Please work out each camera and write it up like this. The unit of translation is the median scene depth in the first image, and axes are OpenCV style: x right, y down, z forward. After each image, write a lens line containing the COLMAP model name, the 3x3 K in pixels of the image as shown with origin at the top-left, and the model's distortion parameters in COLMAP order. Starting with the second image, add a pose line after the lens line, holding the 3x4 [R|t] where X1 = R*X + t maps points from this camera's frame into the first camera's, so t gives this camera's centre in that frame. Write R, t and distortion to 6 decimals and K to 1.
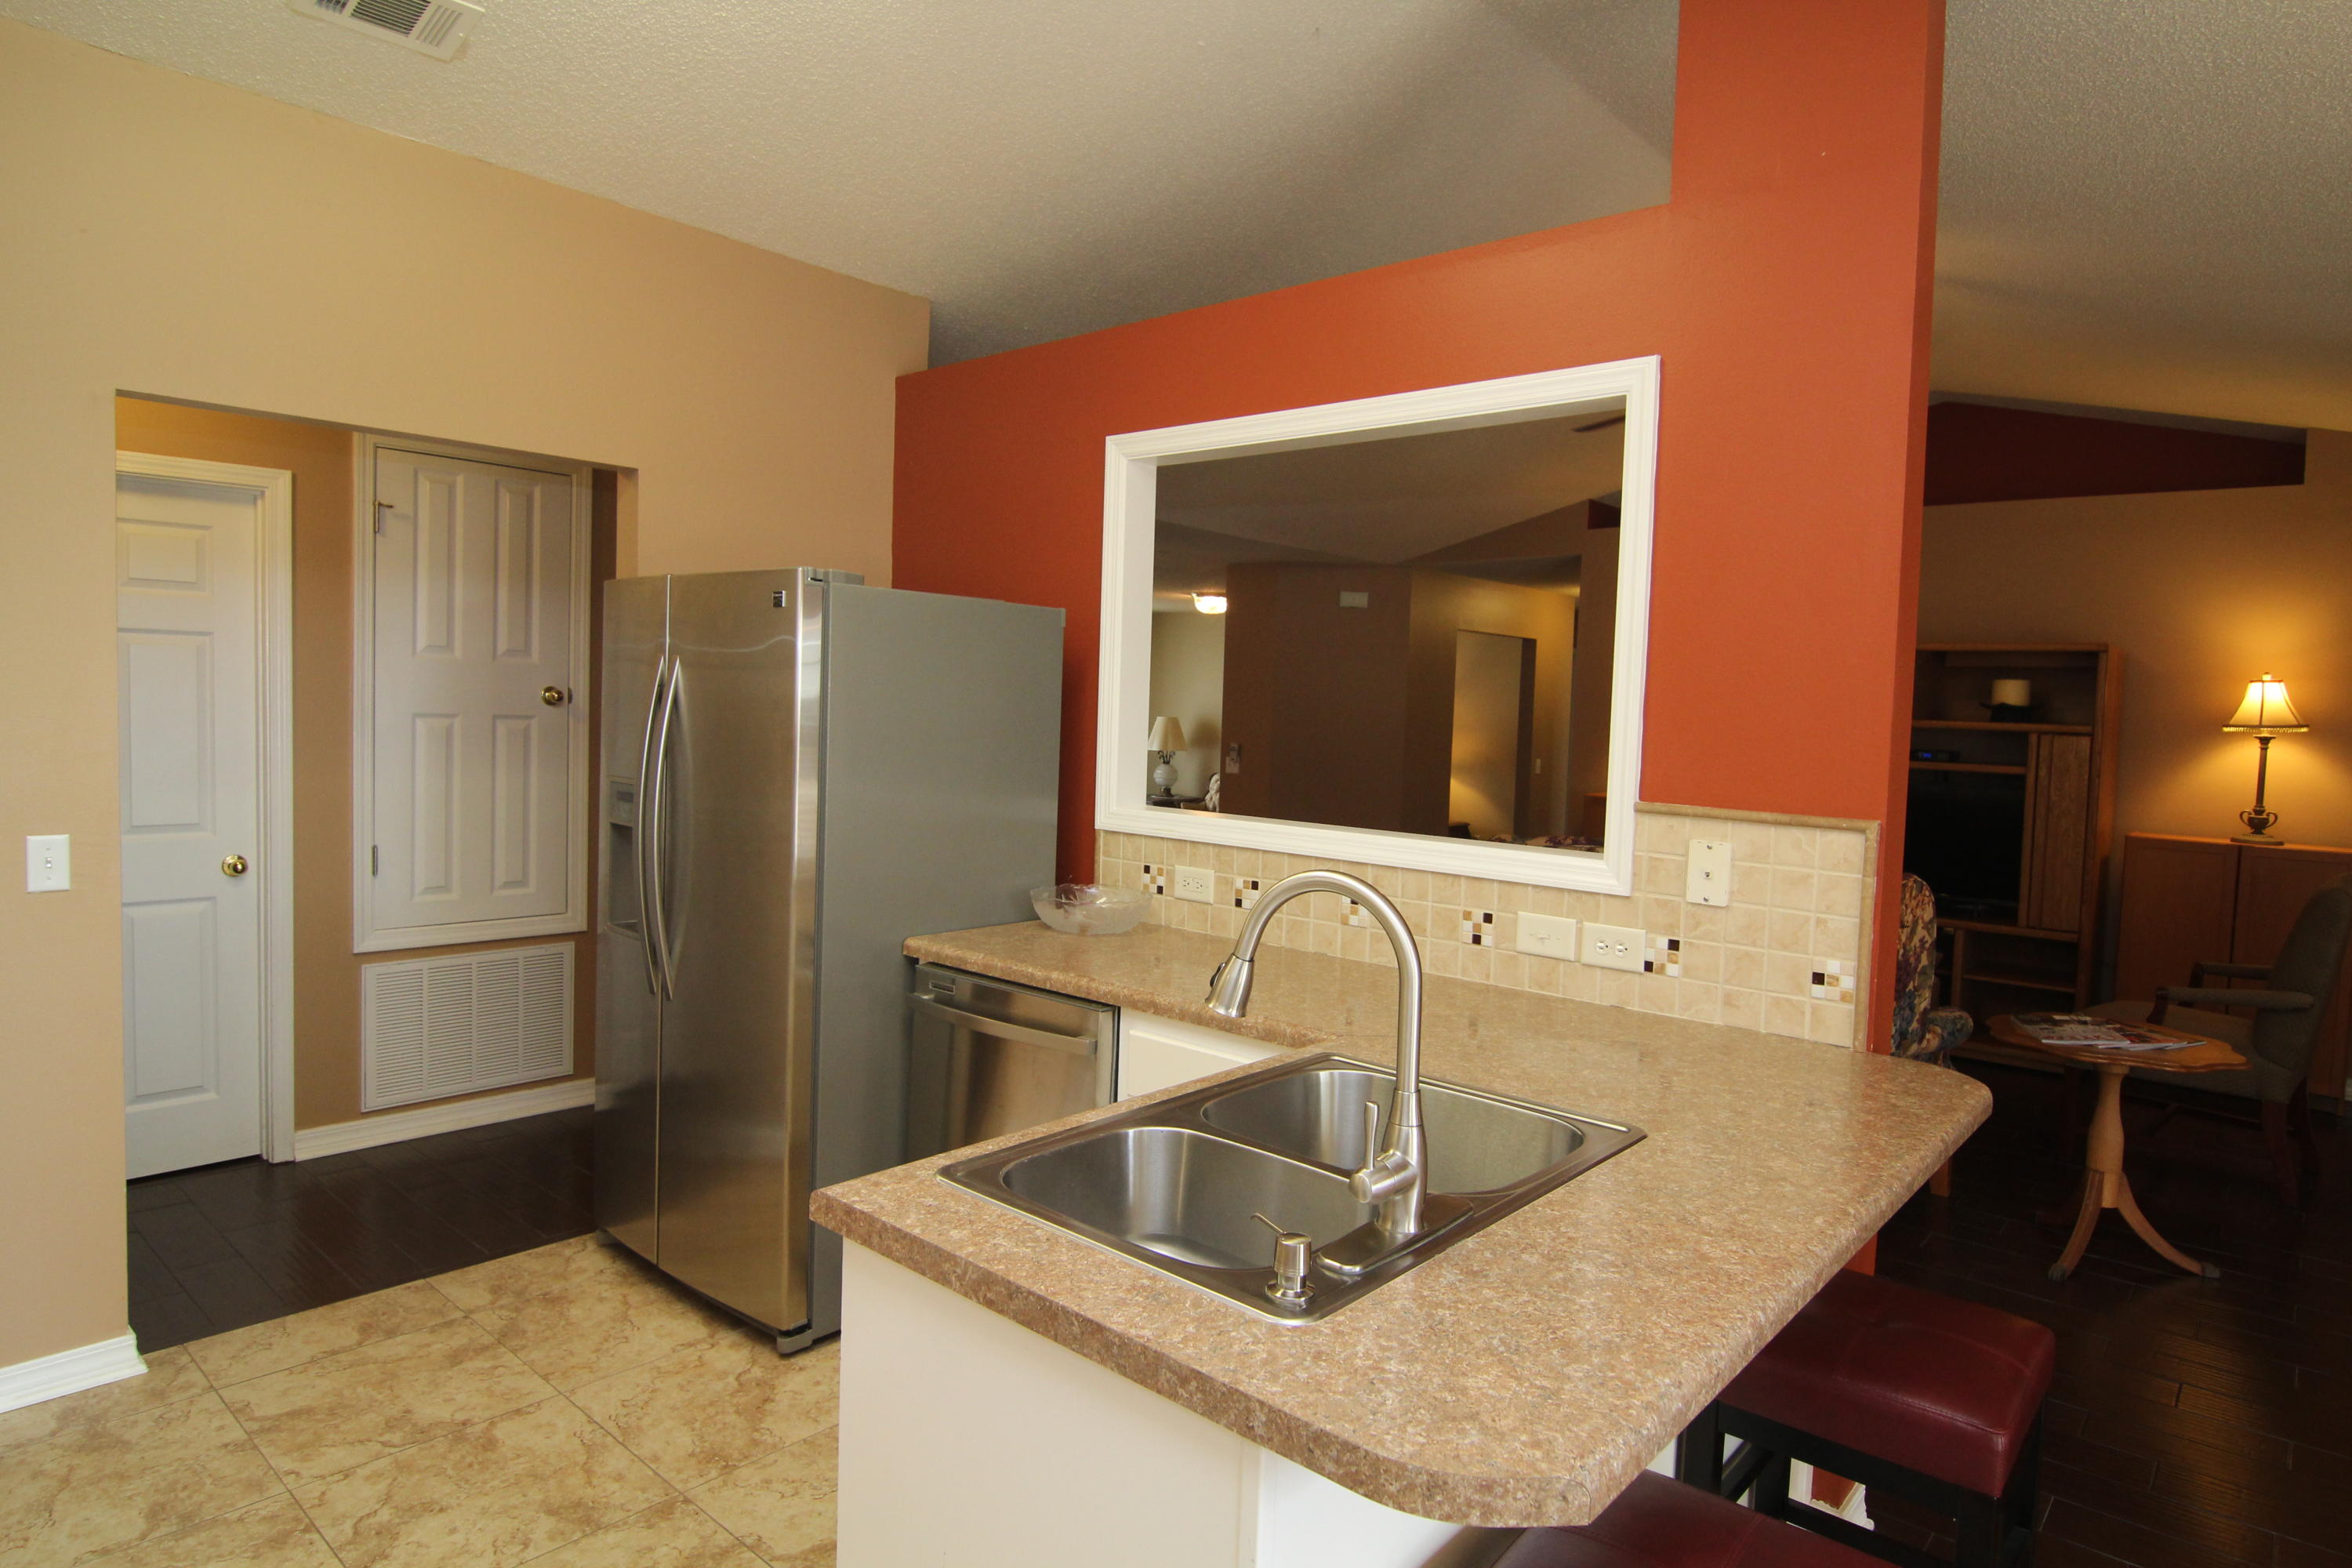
lens RADIAL K [[1329.1, 0, 1166.8], [0, 1329.1, 776.0], [0, 0, 1]] dist [0.001877, -0.017232]
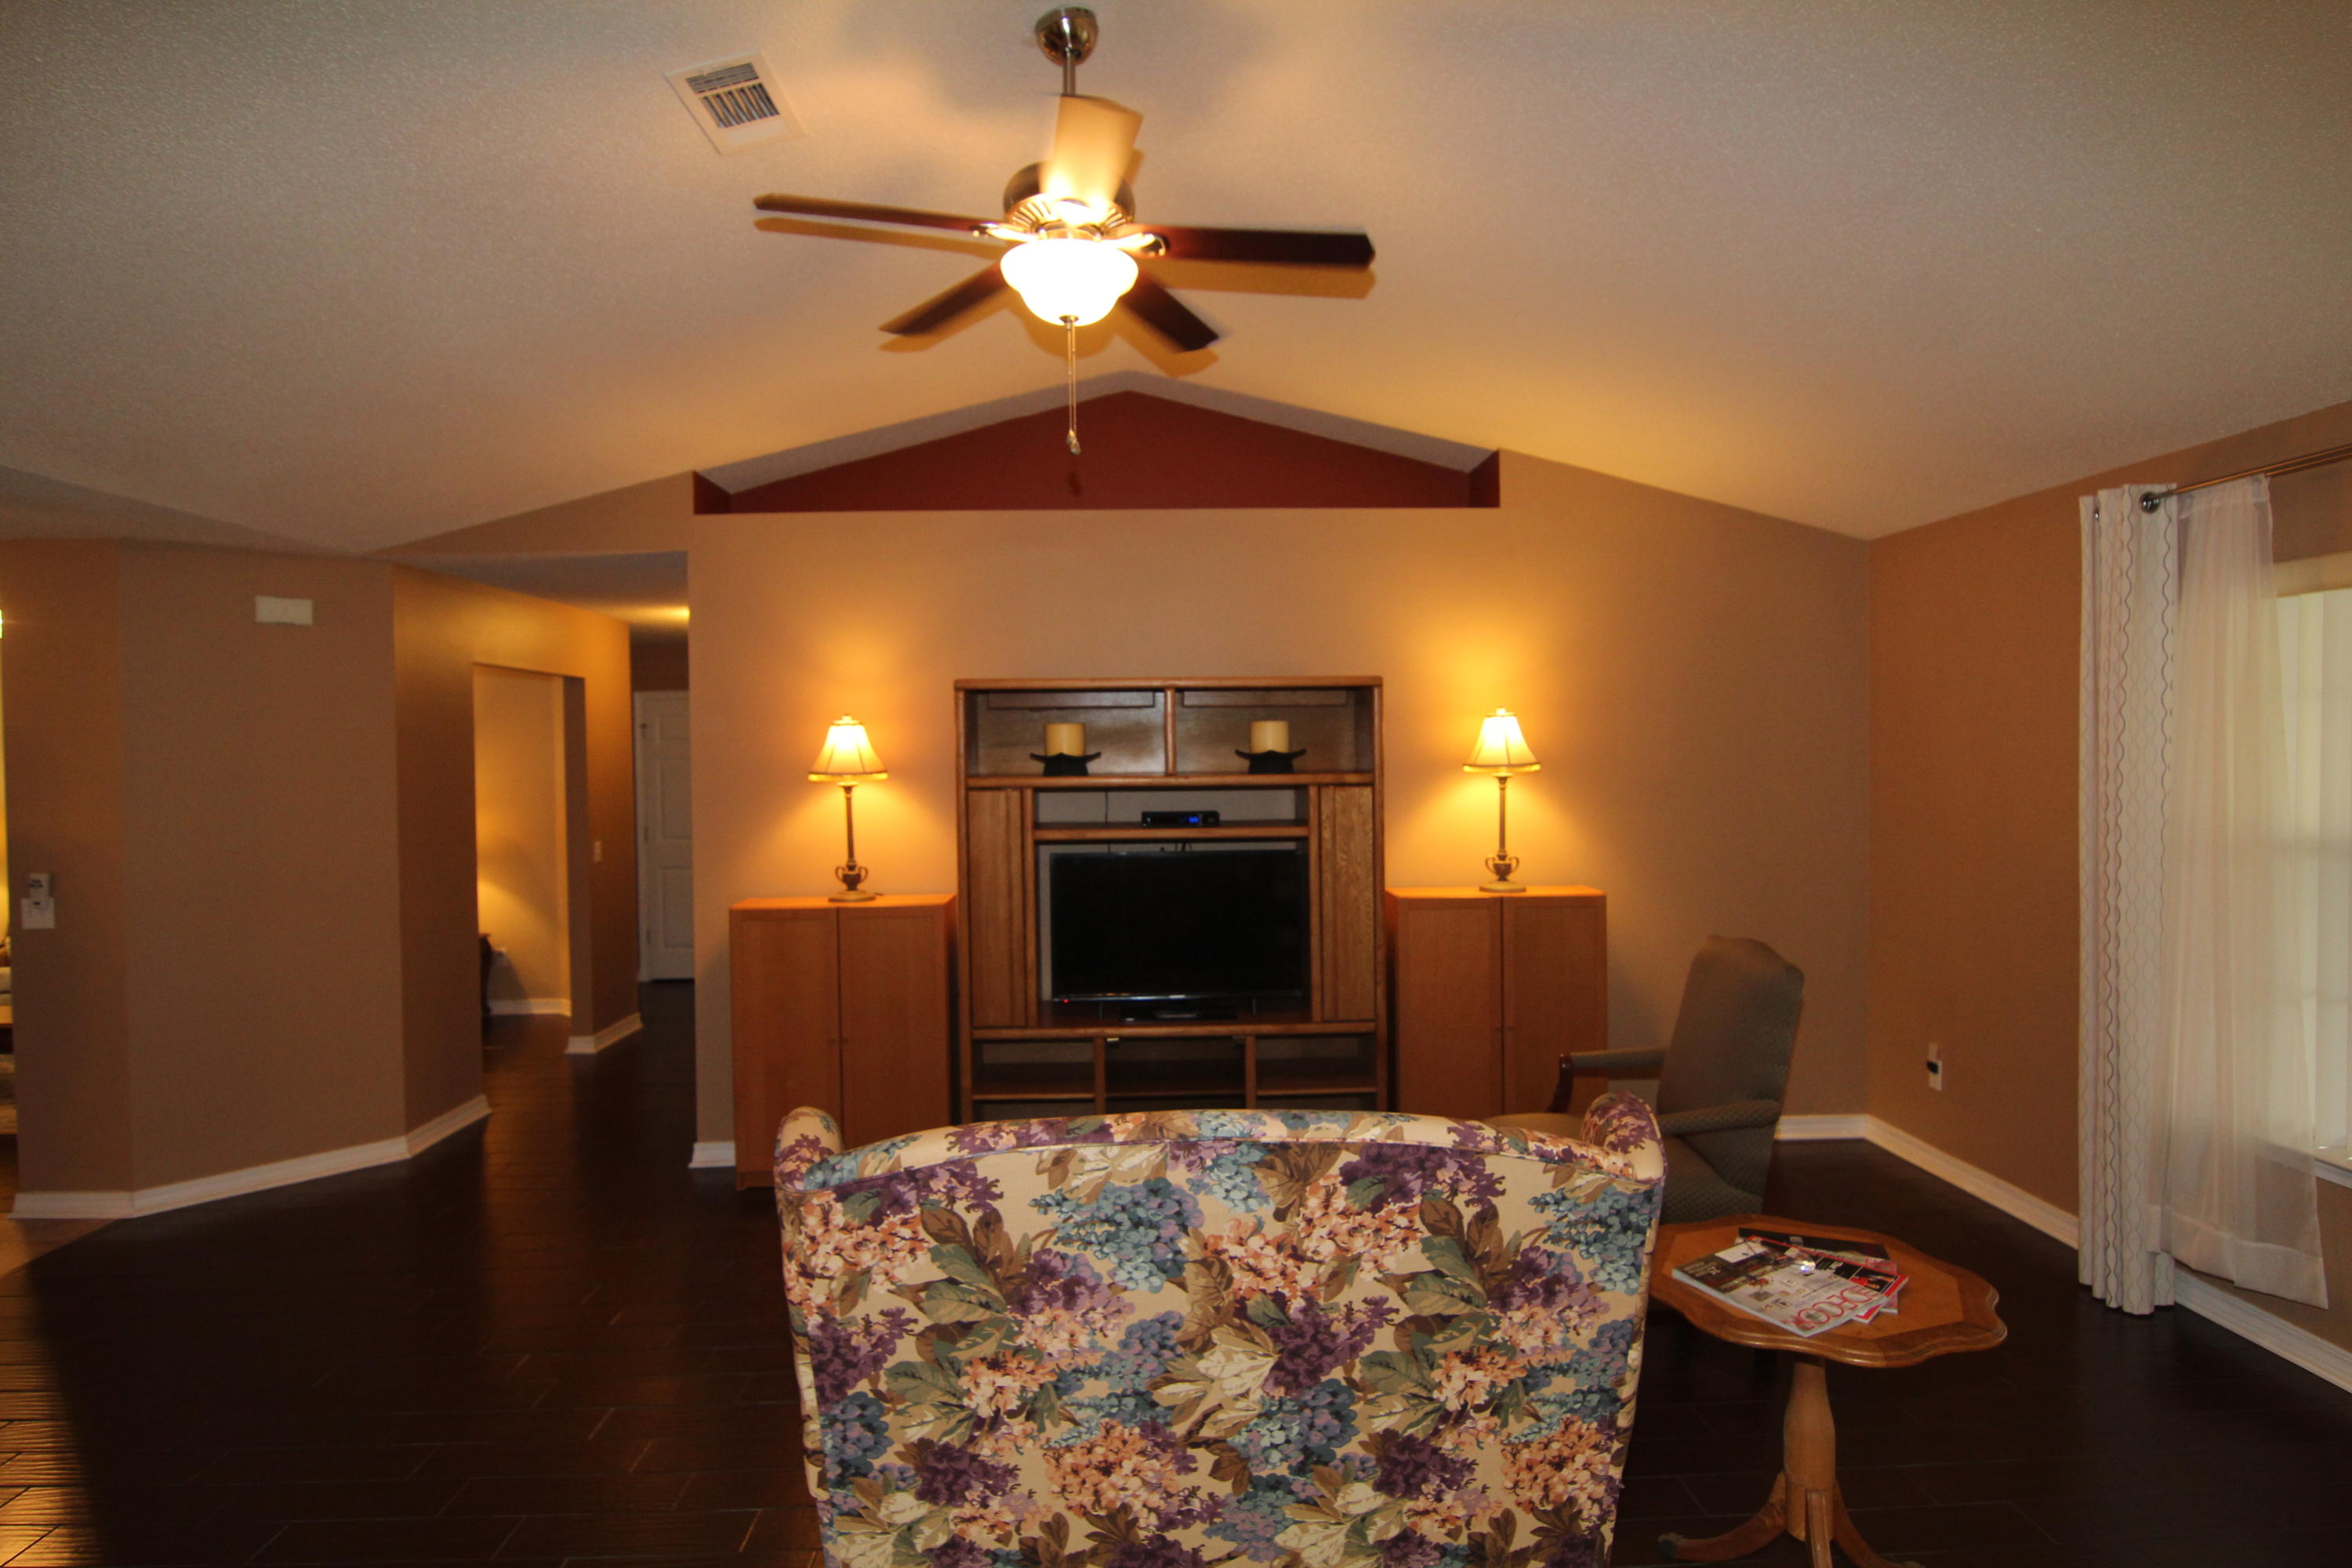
lens RADIAL K [[1277.7, 0, 1204.1], [0, 1277.7, 779.1], [0, 0, 1]] dist [-0.001705, -0.014043]
pose [[0.719367, -0.055851, 0.692382, 0.057248], [0.073861, 0.997262, 0.003704, -0.044451], [-0.690693, 0.048475, 0.721522, 0.476662]]
